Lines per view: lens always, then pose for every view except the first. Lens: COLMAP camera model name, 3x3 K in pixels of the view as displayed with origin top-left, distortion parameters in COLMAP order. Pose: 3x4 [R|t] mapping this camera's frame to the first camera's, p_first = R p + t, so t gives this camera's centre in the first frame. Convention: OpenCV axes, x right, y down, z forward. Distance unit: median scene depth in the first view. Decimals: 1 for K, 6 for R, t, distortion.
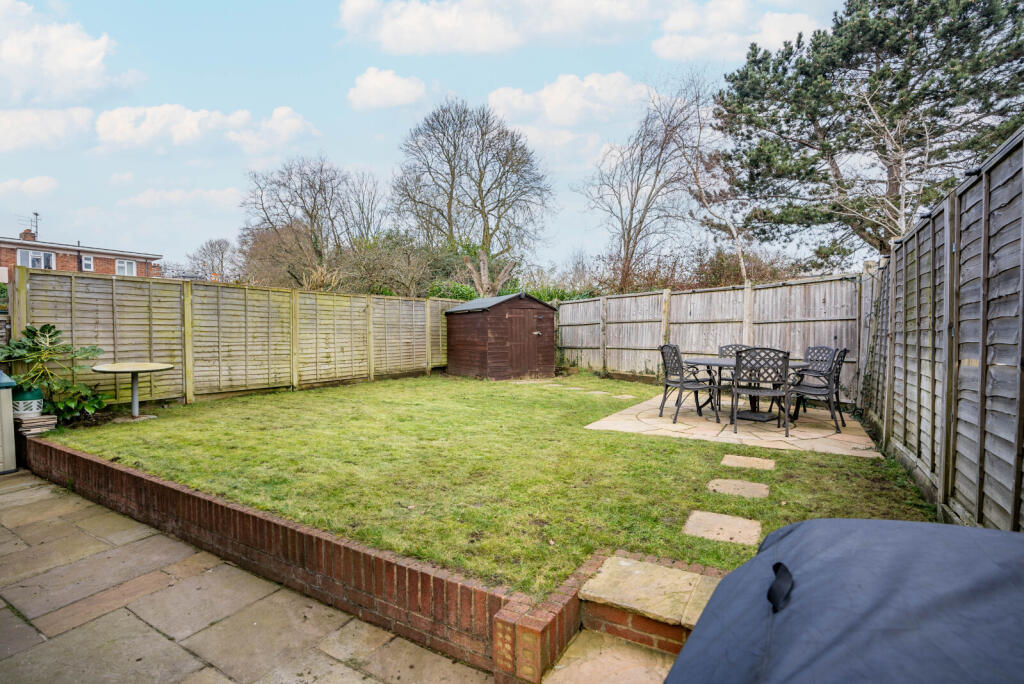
lens RADIAL K [[469.8, 0, 508.4], [0, 469.8, 343.7], [0, 0, 1]] dist [-0.002387, 0.000050]
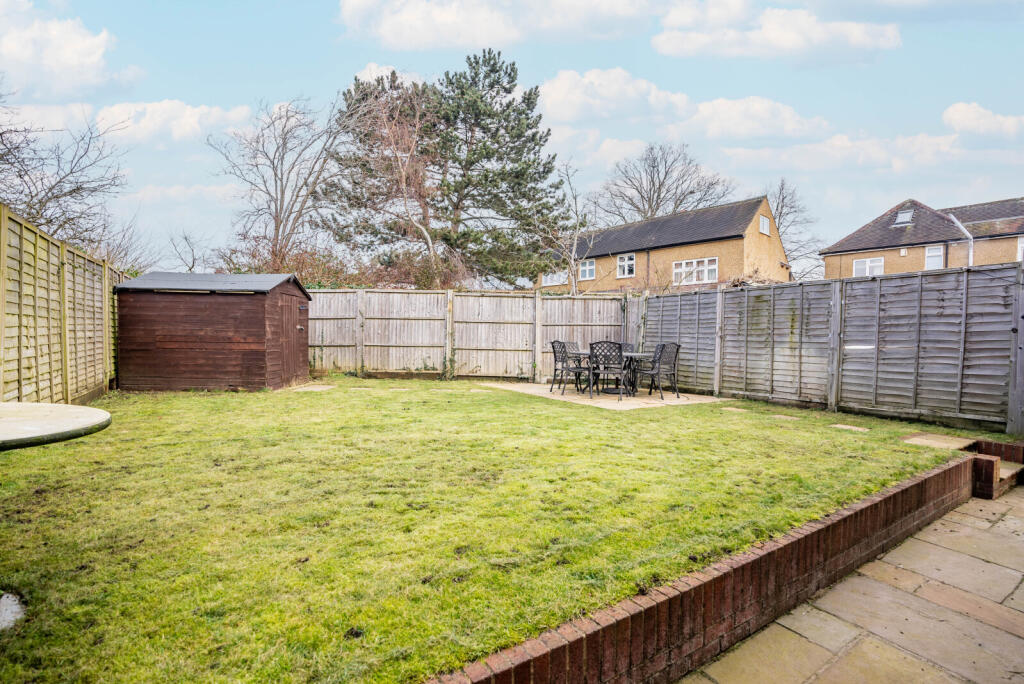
lens RADIAL K [[469.8, 0, 514.1], [0, 469.8, 337.9], [0, 0, 1]] dist [-0.002387, 0.000050]
pose [[0.428167, 0.007569, 0.903668, -0.538977], [0.004124, 0.999938, -0.010330, 0.005383], [-0.903690, 0.008150, 0.428109, 0.377499]]
